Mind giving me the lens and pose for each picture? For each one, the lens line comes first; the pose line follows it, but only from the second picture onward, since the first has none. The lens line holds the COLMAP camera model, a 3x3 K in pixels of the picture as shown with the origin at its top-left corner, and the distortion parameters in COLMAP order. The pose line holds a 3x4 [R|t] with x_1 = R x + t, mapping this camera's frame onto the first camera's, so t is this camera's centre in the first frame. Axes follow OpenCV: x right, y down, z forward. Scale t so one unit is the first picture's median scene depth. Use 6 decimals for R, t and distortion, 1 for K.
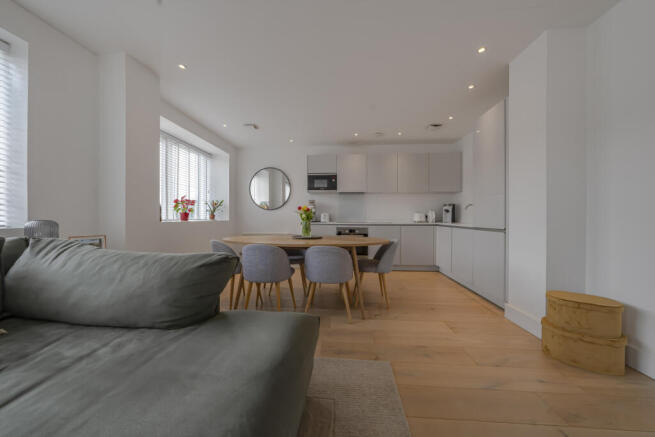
lens RADIAL K [[228.5, 0, 327.3], [0, 228.5, 216.7], [0, 0, 1]] dist [-0.007778, -0.000060]
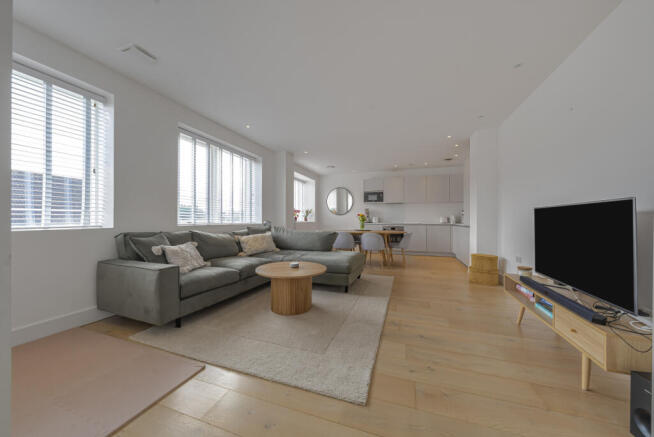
lens RADIAL K [[228.1, 0, 325.5], [0, 228.1, 219.8], [0, 0, 1]] dist [-0.007778, -0.000060]
pose [[0.964892, -0.000366, -0.262648, 0.069093], [0.001305, 0.999993, 0.003400, -0.001718], [0.262645, -0.003624, 0.964886, -0.566654]]
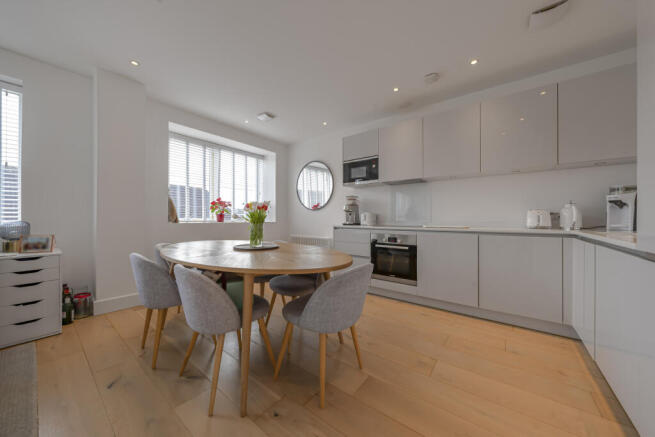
lens RADIAL K [[228.5, 0, 327.9], [0, 228.5, 218.3], [0, 0, 1]] dist [-0.007778, -0.000060]
pose [[0.833811, 0.000068, -0.552050, 0.297548], [0.001577, 0.999996, 0.002504, 0.000290], [0.552048, -0.002959, 0.833807, 0.332955]]
